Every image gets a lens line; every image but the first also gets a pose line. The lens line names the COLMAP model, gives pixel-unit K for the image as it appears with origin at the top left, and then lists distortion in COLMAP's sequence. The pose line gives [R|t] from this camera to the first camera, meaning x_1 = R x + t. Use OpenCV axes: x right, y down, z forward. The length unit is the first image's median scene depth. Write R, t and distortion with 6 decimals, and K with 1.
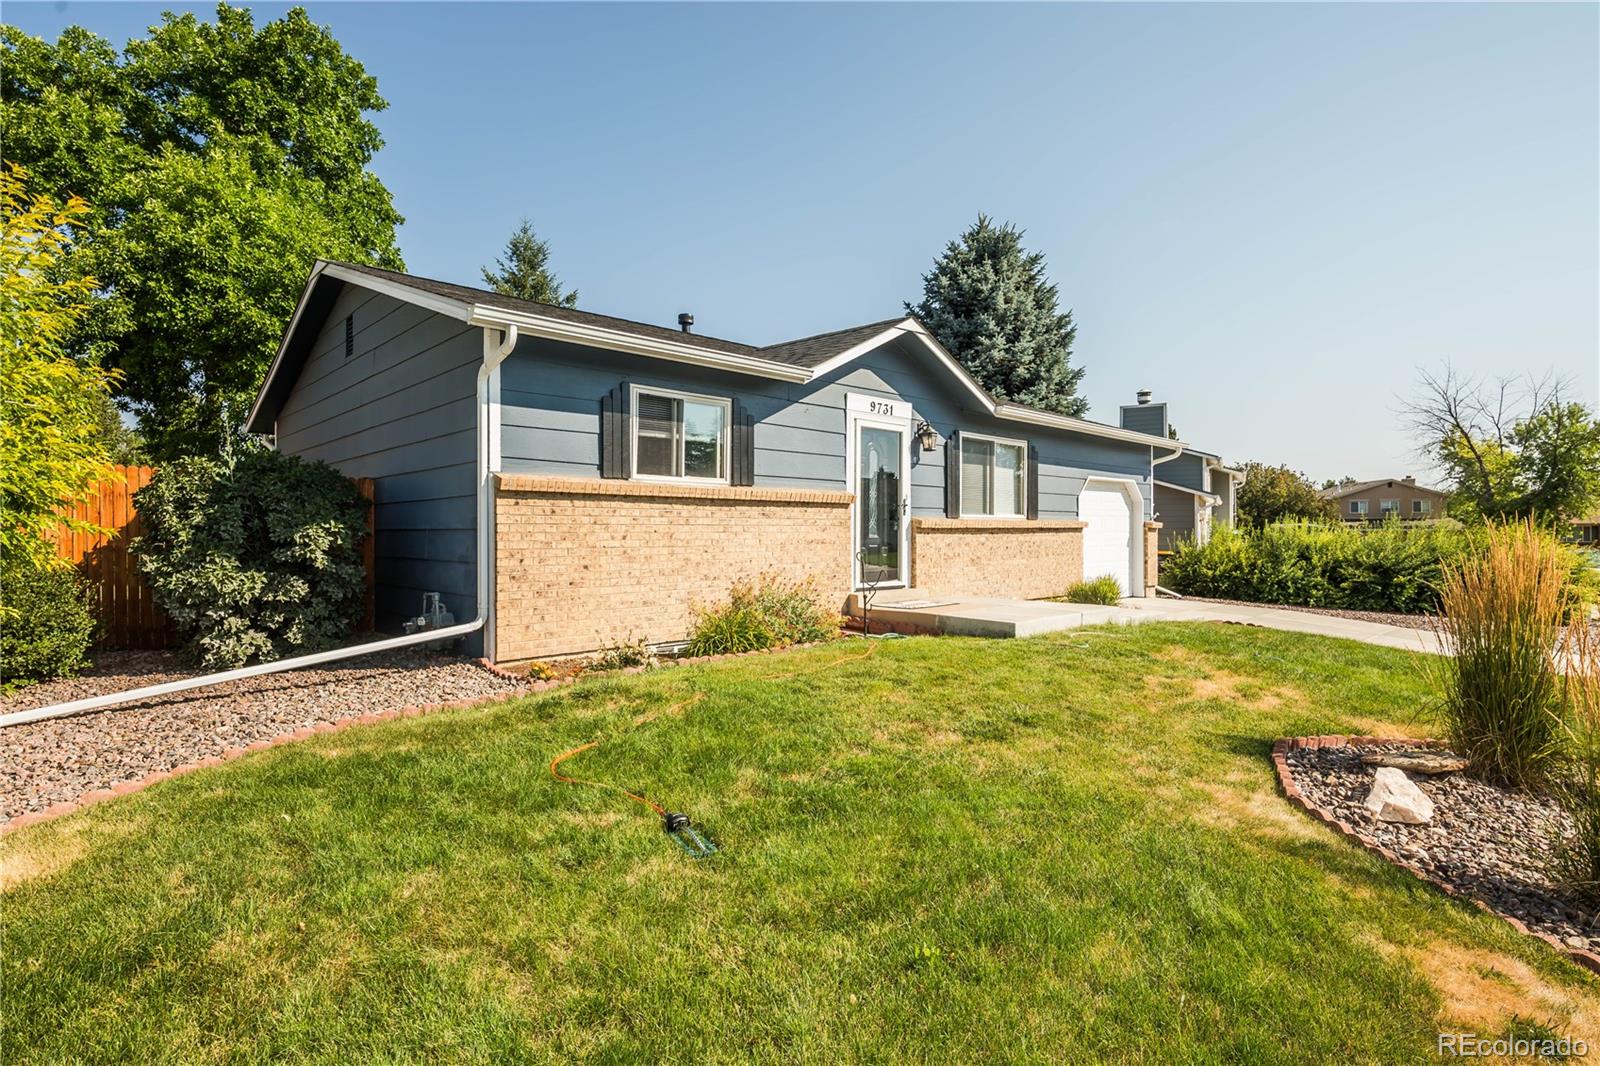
lens RADIAL K [[796.7, 0, 790.0], [0, 796.7, 538.7], [0, 0, 1]] dist [-0.003689, -0.003253]
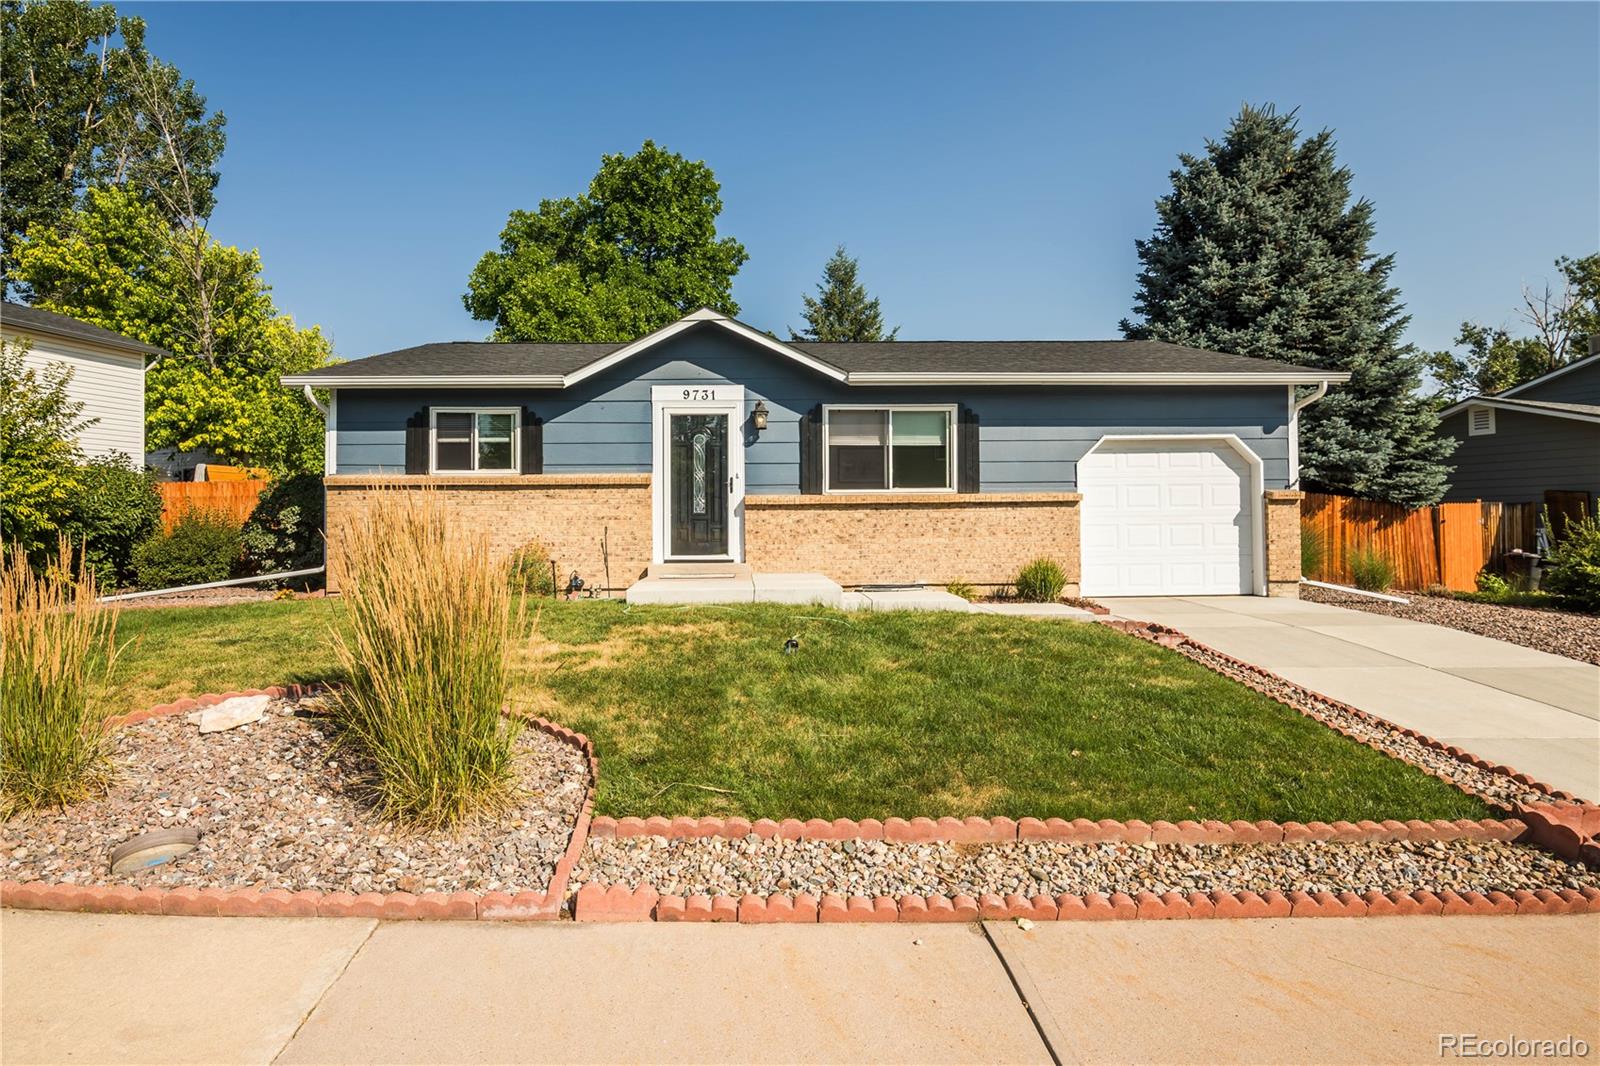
lens RADIAL K [[796.7, 0, 790.6], [0, 796.7, 516.9], [0, 0, 1]] dist [-0.003689, -0.003253]
pose [[0.743999, -0.014105, -0.668032, 1.021827], [0.001883, 0.999817, -0.019014, 0.025173], [0.668178, 0.012889, 0.743889, 0.313381]]
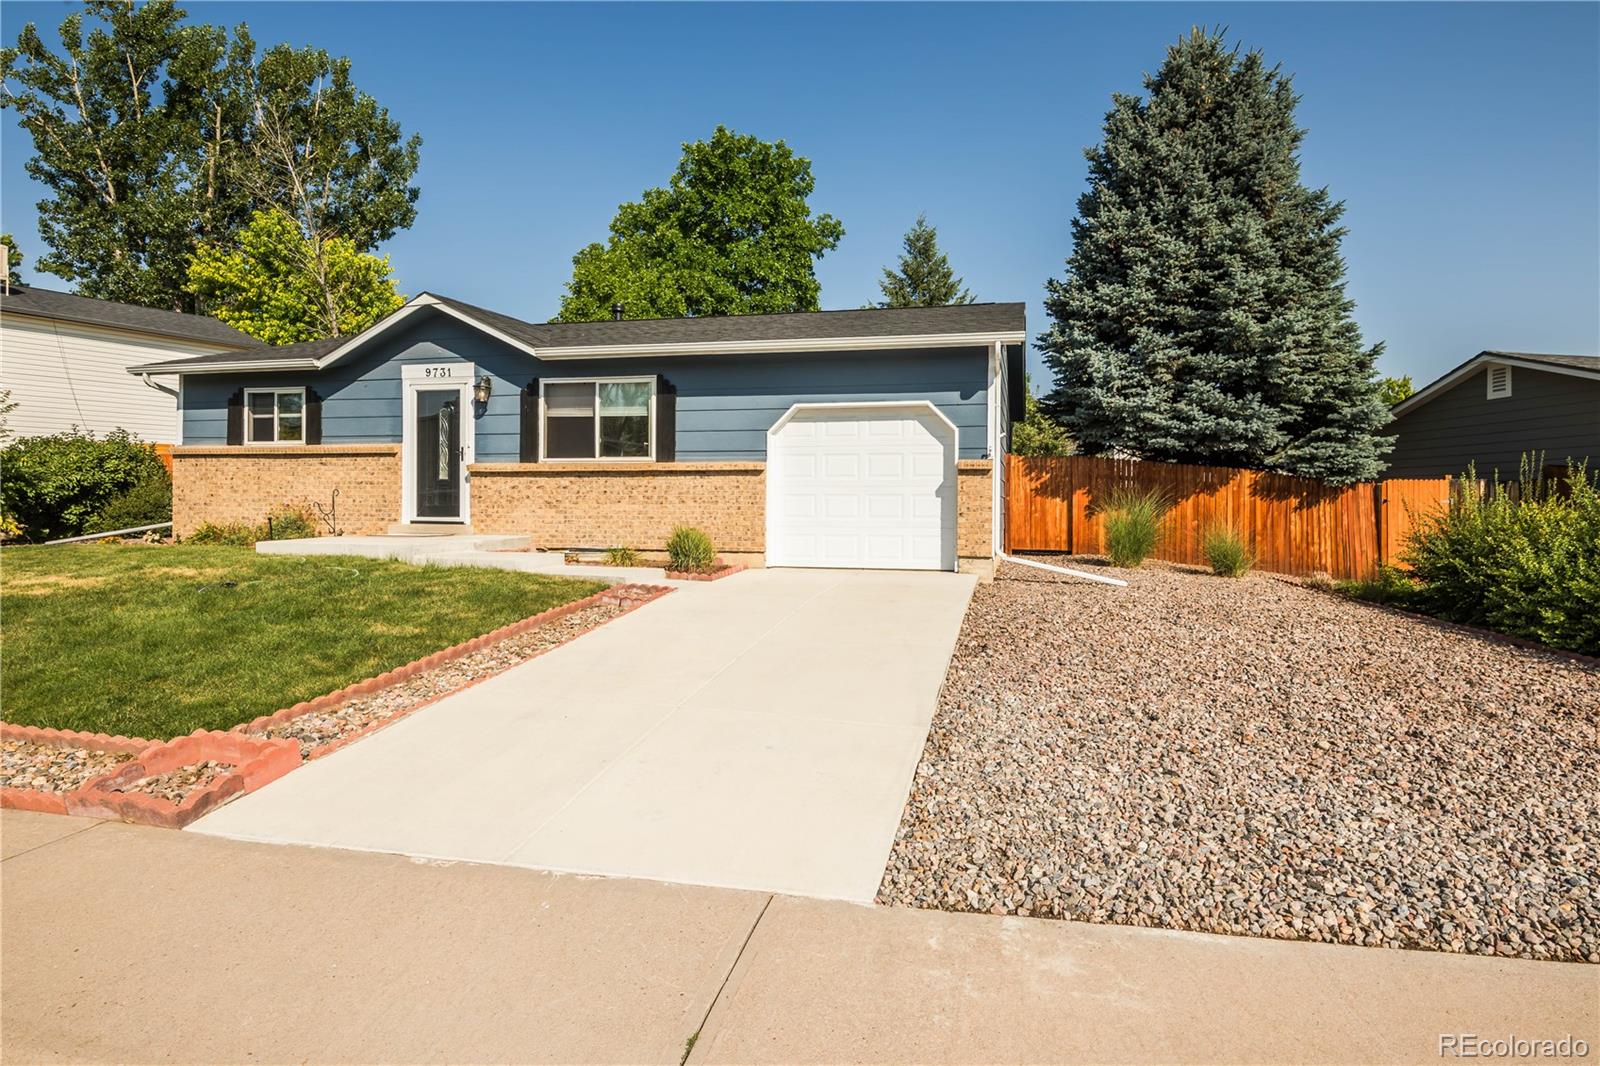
lens RADIAL K [[796.7, 0, 813.5], [0, 796.7, 516.8], [0, 0, 1]] dist [-0.003689, -0.003253]
pose [[0.563512, 0.017370, -0.825925, 1.572334], [-0.015225, 0.999827, 0.010640, 0.035458], [0.825967, 0.006579, 0.563680, 0.877014]]
